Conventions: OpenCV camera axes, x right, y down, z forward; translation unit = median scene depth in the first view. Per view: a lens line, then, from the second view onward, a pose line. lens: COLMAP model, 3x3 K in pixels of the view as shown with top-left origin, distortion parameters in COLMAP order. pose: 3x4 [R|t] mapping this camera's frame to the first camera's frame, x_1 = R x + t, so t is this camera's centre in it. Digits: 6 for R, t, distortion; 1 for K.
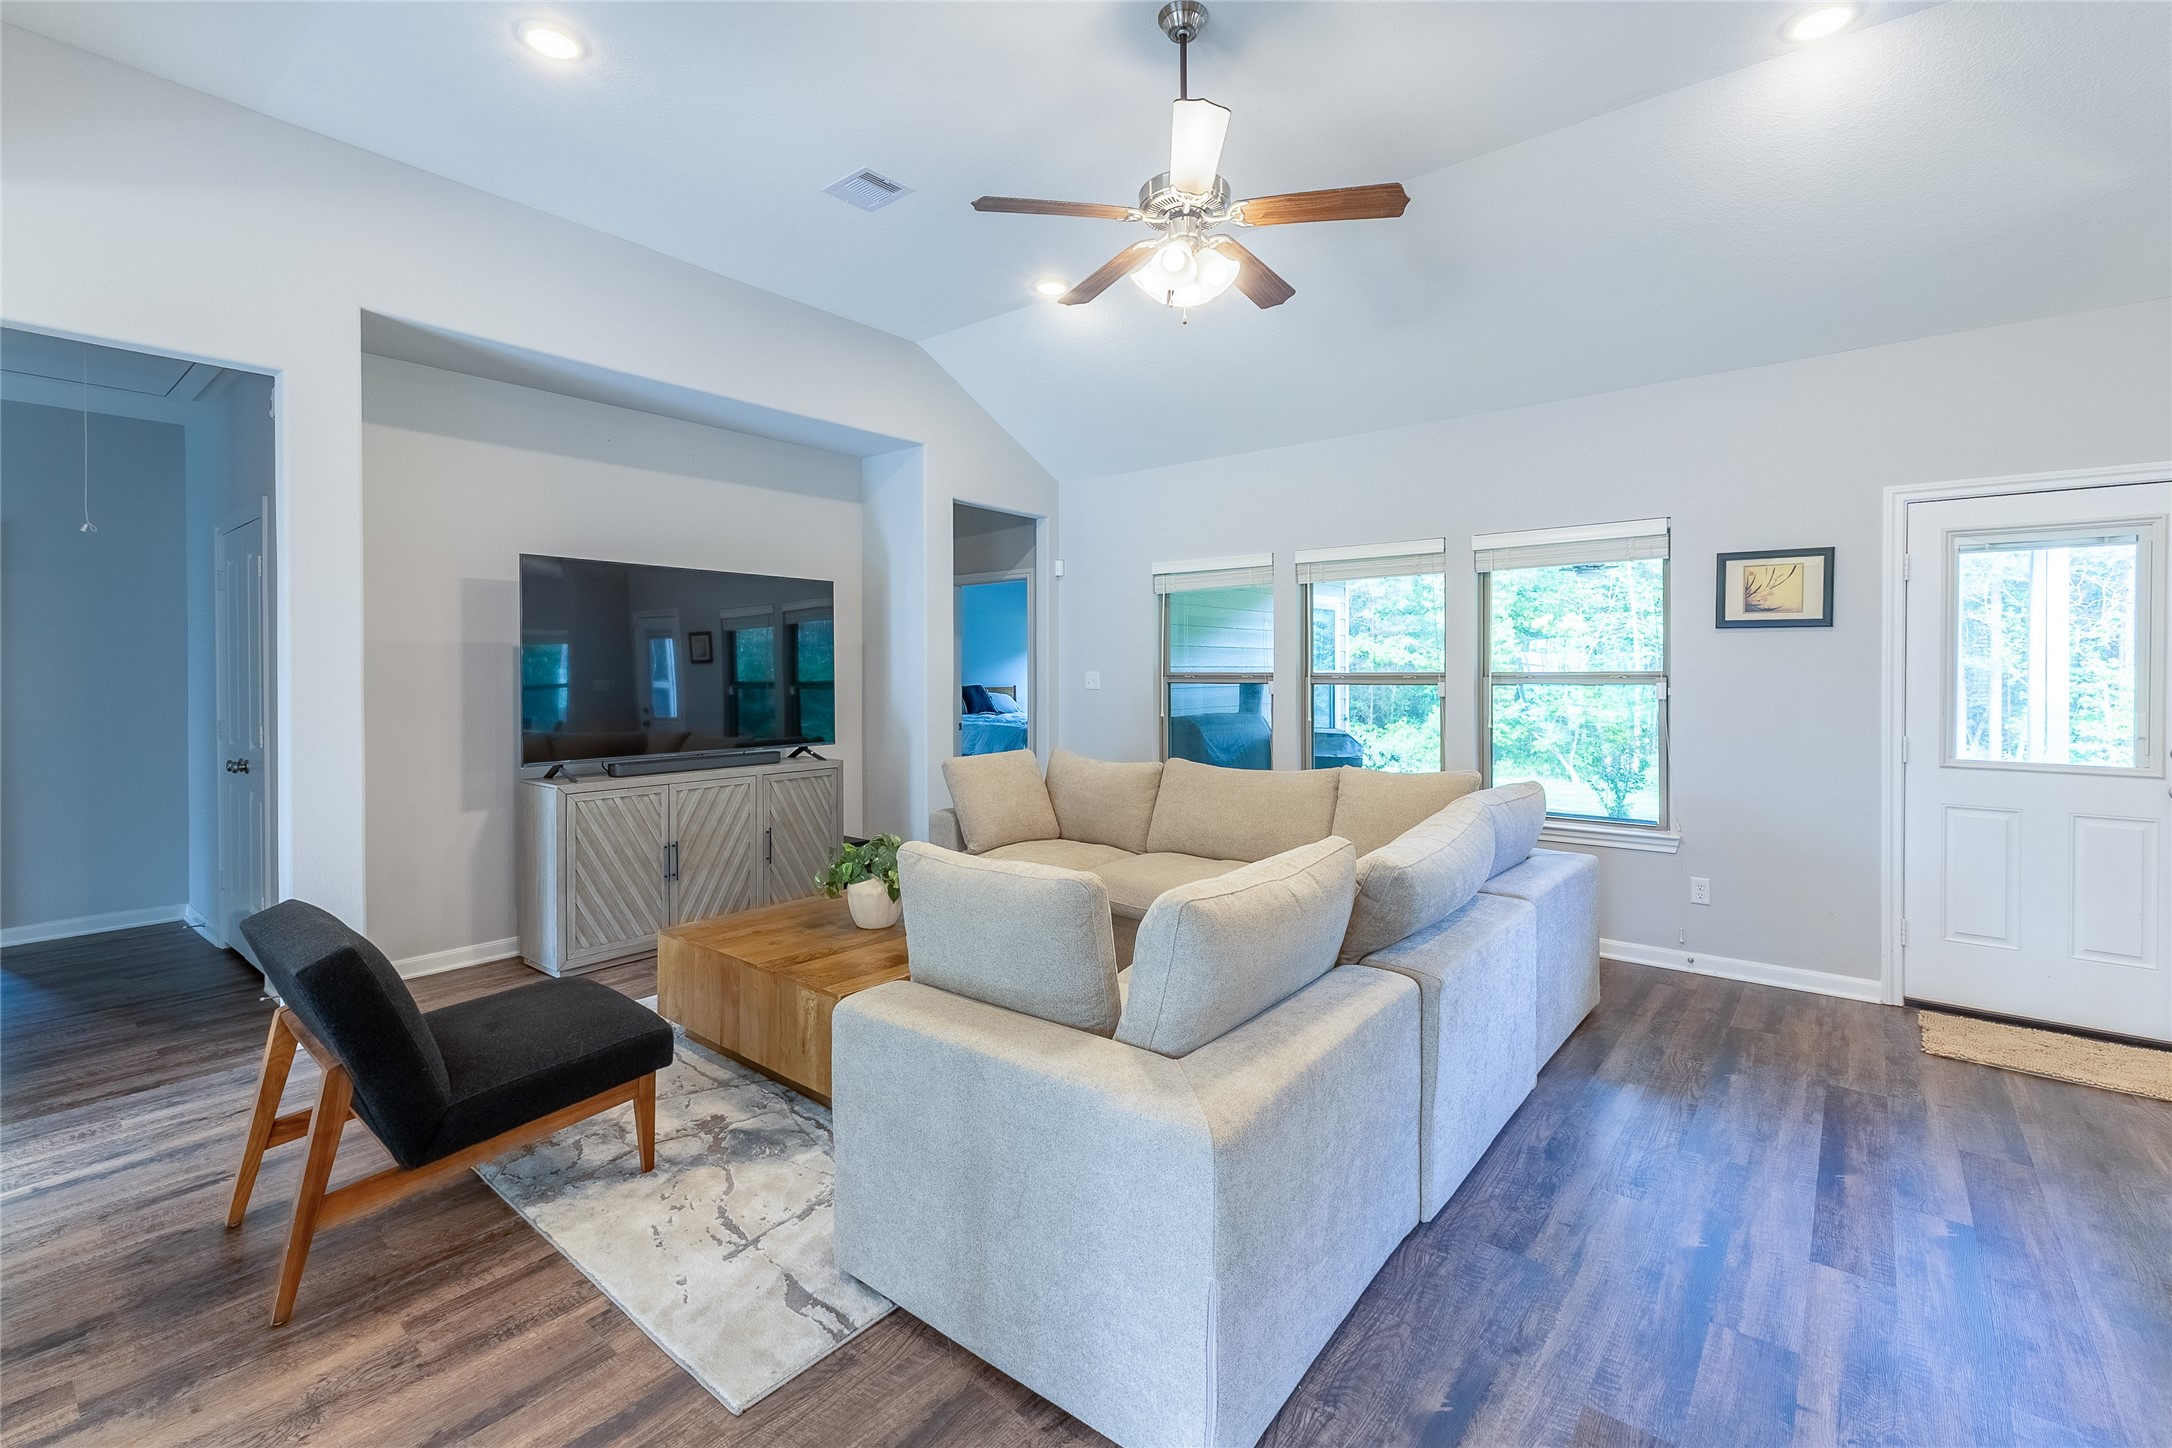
lens RADIAL K [[937.5, 0, 1110.6], [0, 937.5, 669.8], [0, 0, 1]] dist [0.004712, 0.000703]
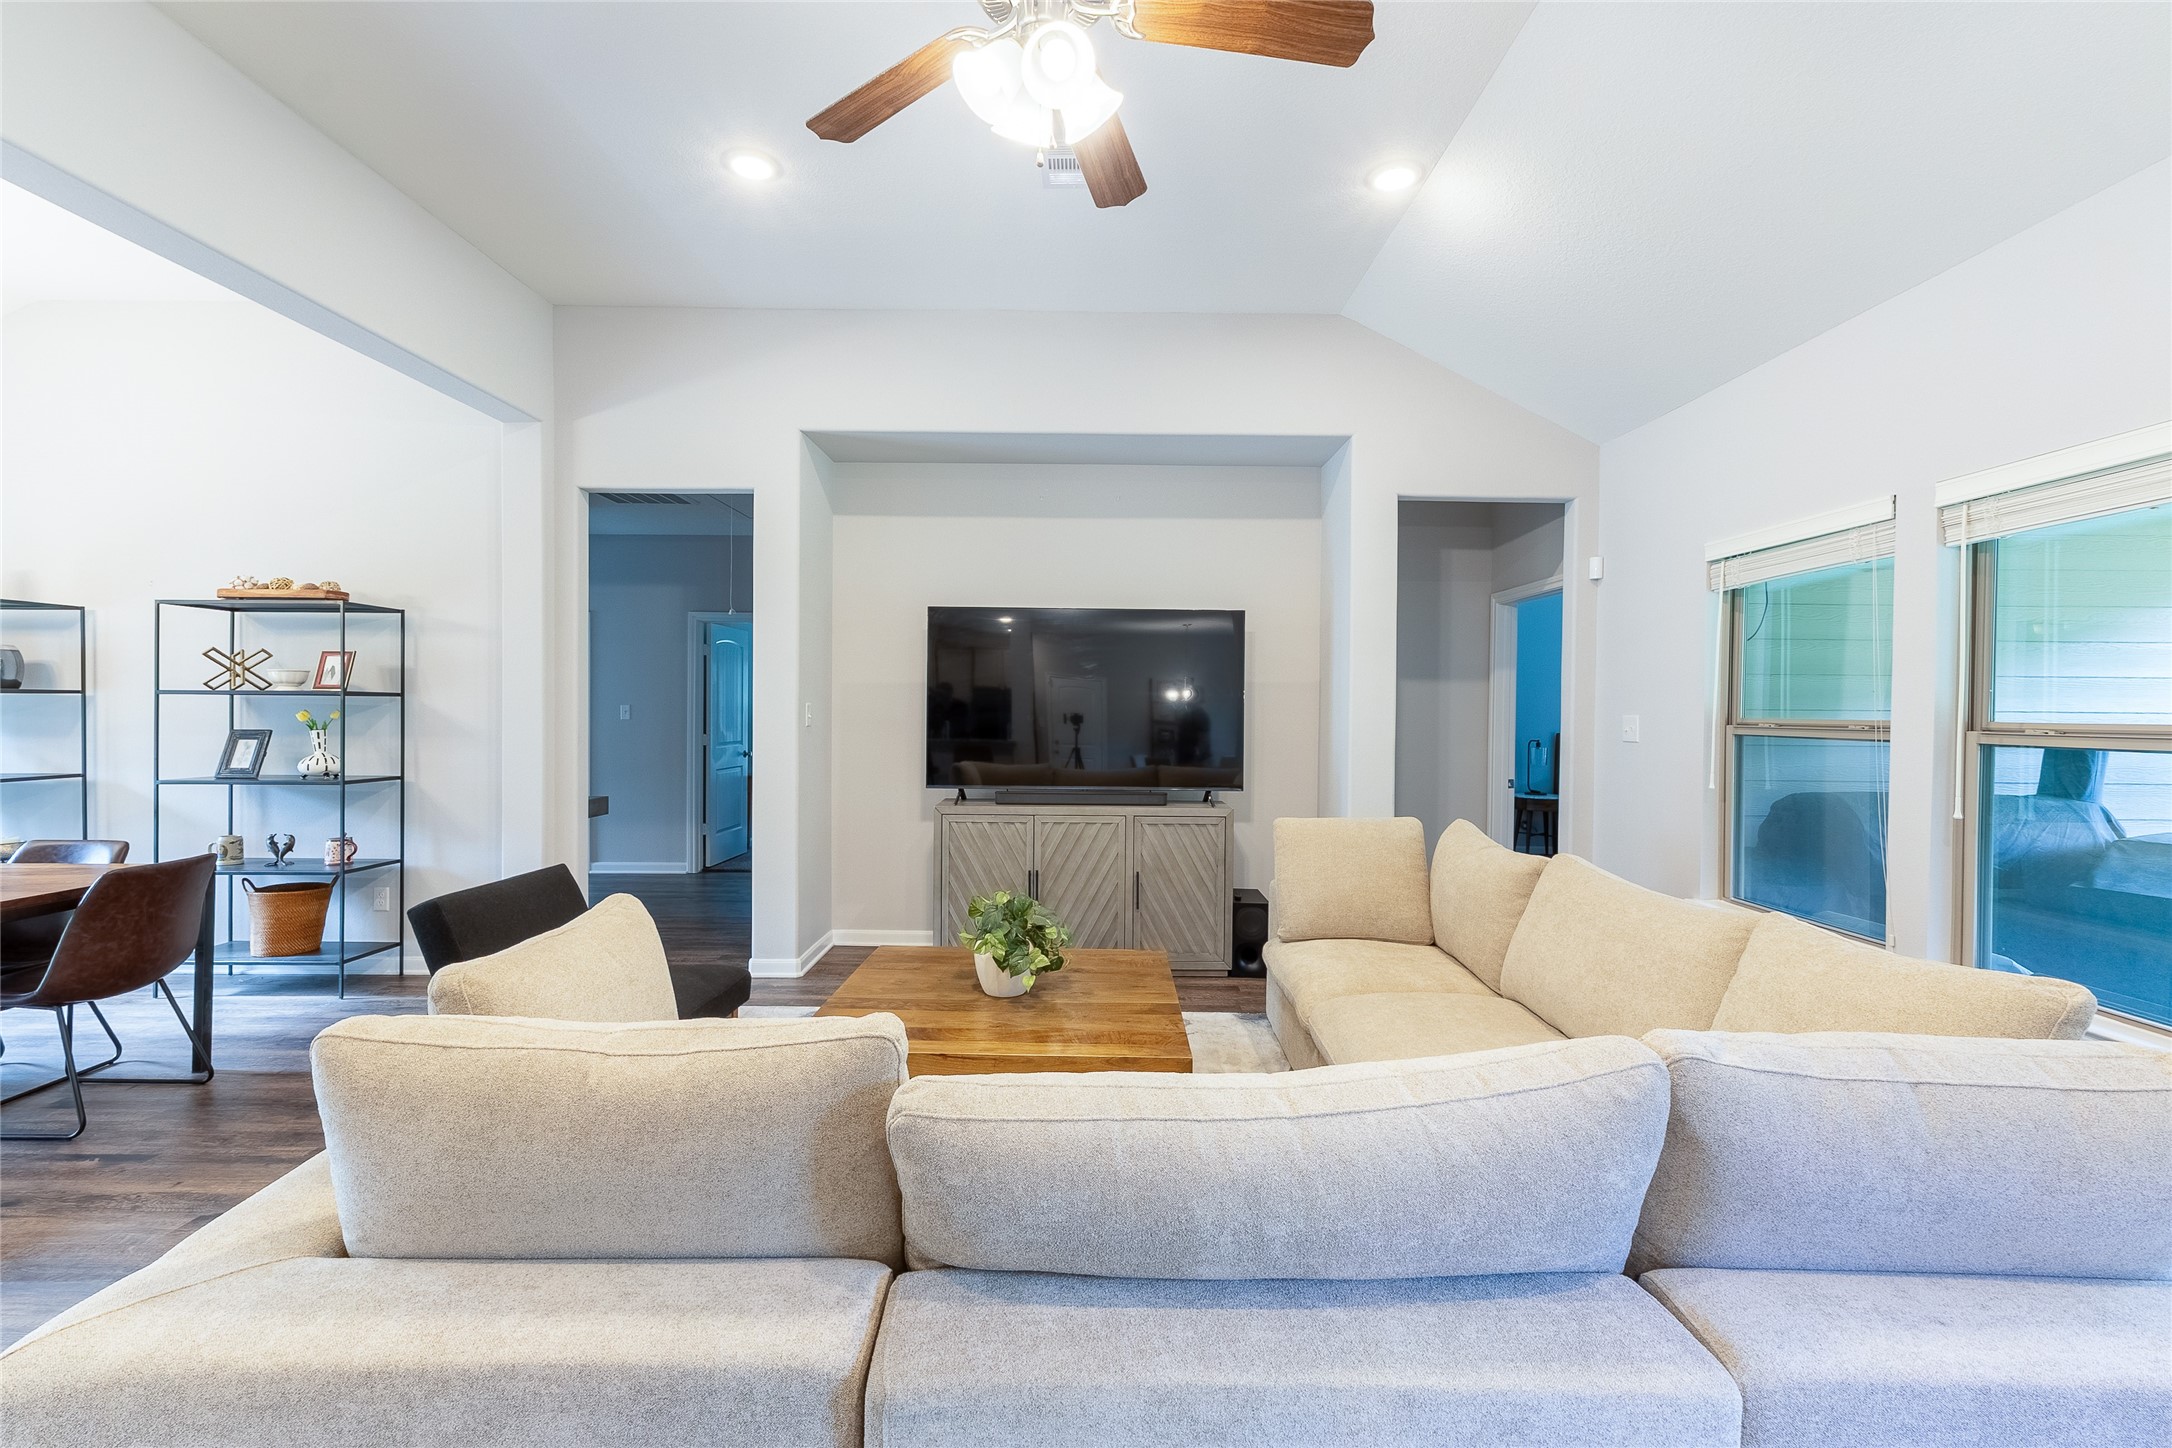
lens RADIAL K [[937.5, 0, 1090.7], [0, 937.5, 716.4], [0, 0, 1]] dist [0.004712, 0.000703]
pose [[0.630647, 0.016140, -0.775902, 0.383541], [-0.012254, 0.999866, 0.010839, -0.000200], [0.775973, 0.002673, 0.630760, 0.396626]]
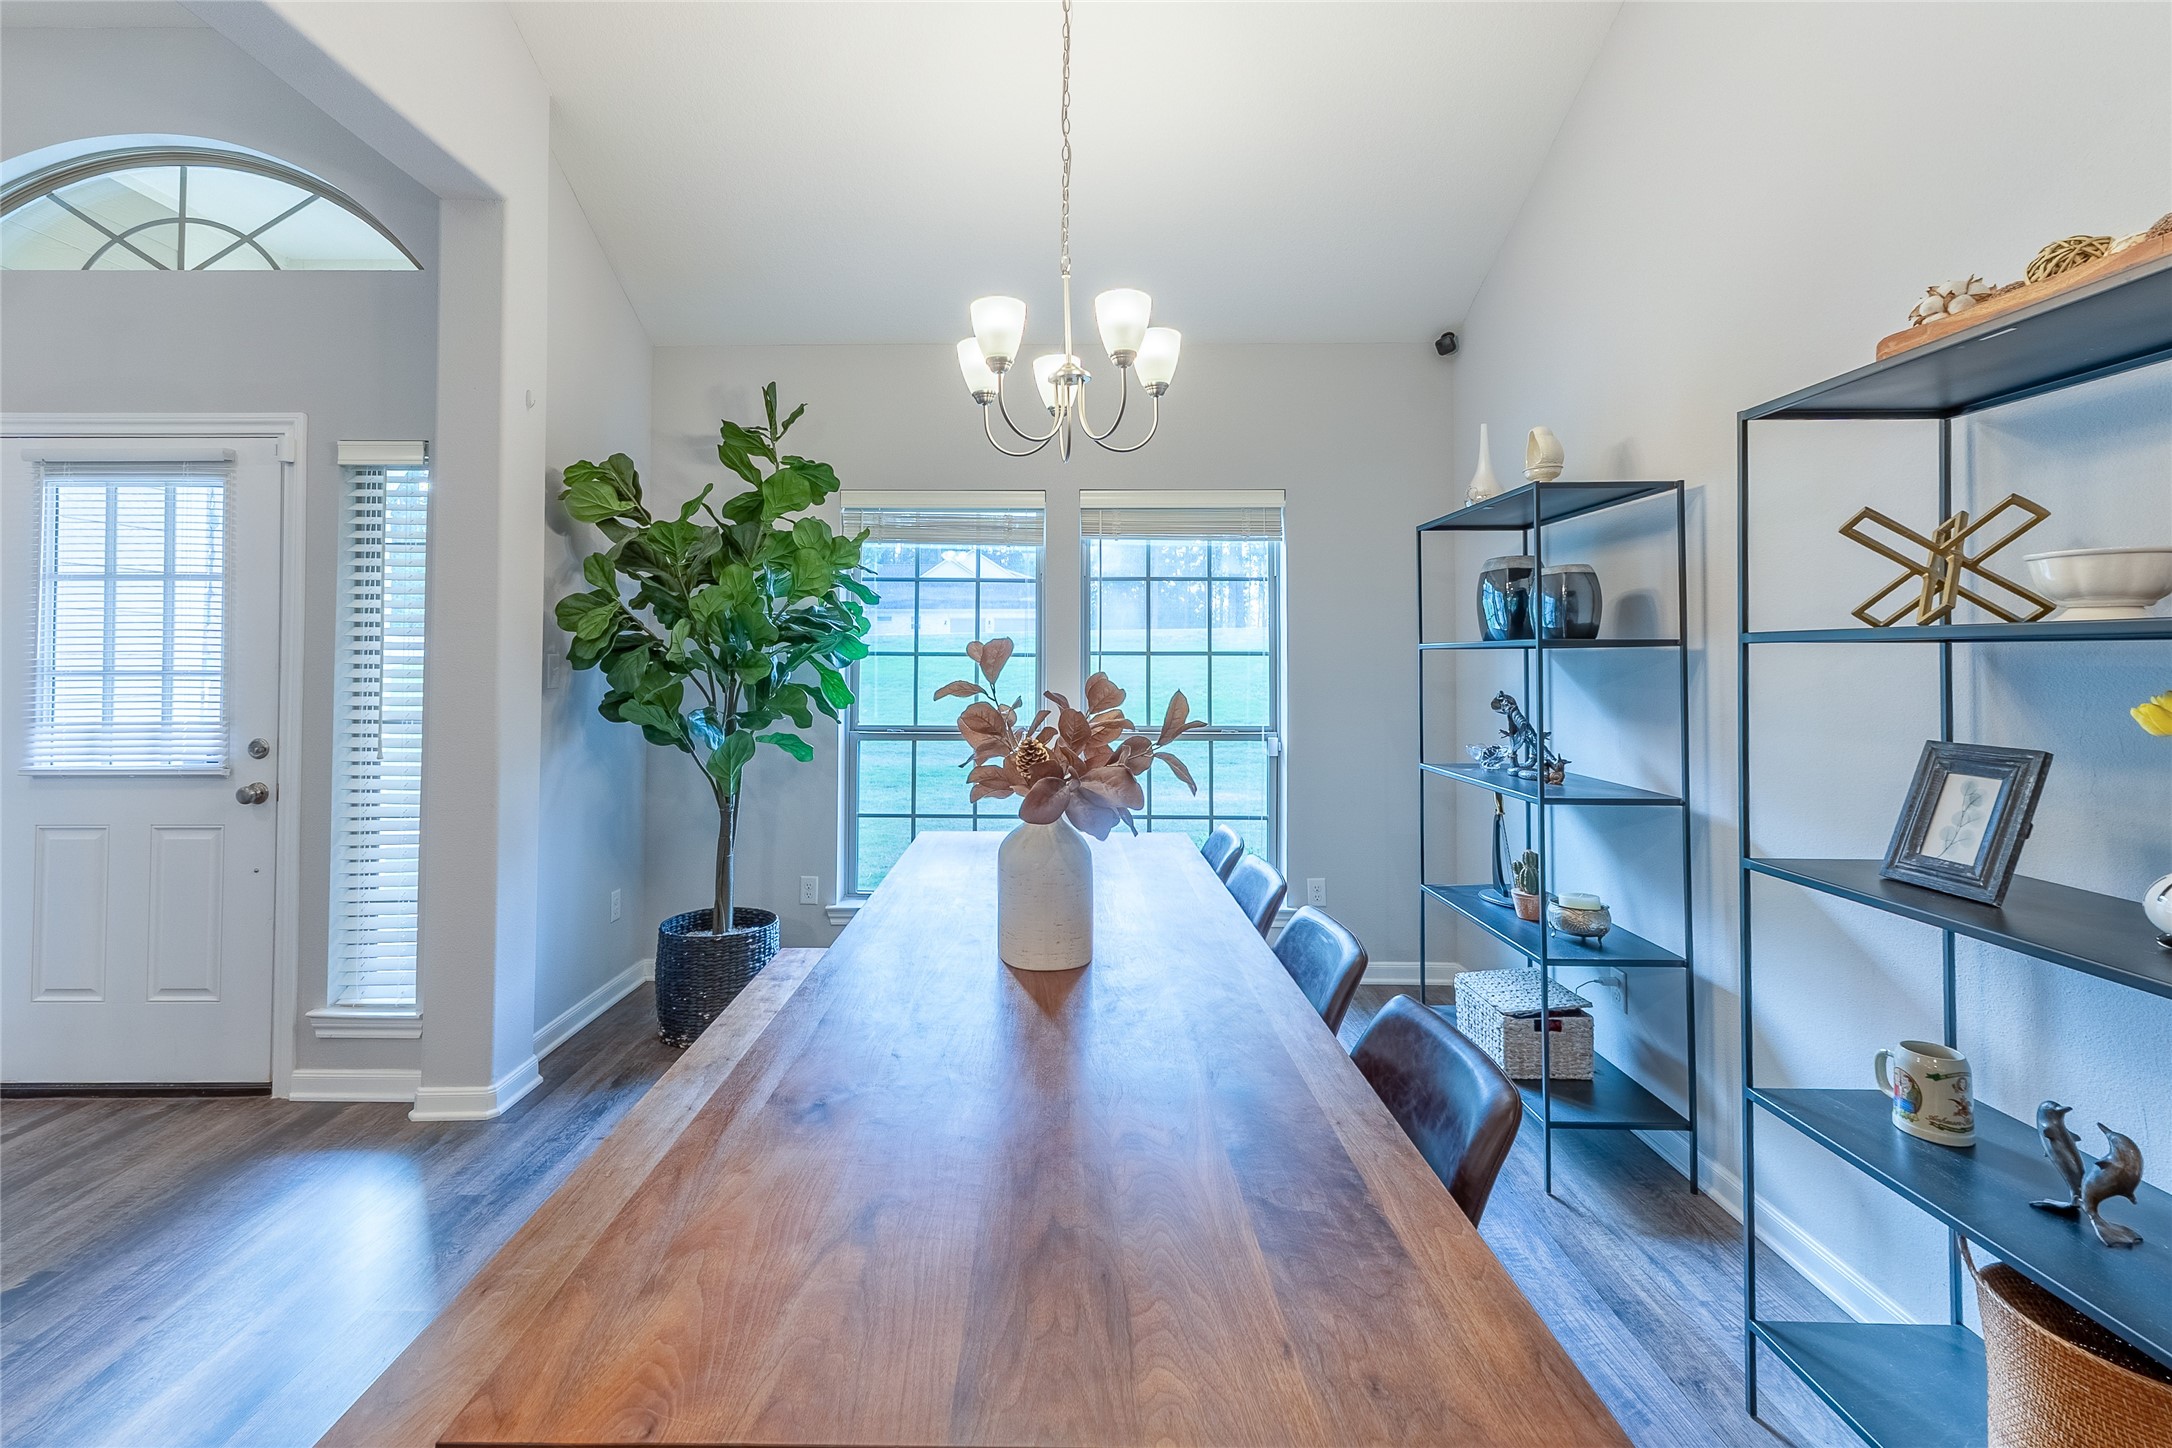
lens RADIAL K [[937.5, 0, 1051.5], [0, 937.5, 629.2], [0, 0, 1]] dist [0.004712, 0.000703]
pose [[-0.786788, -0.016309, -0.617008, -0.499473], [-0.003217, 0.999746, -0.022324, 0.003214], [0.617215, -0.015579, -0.786640, 0.393908]]
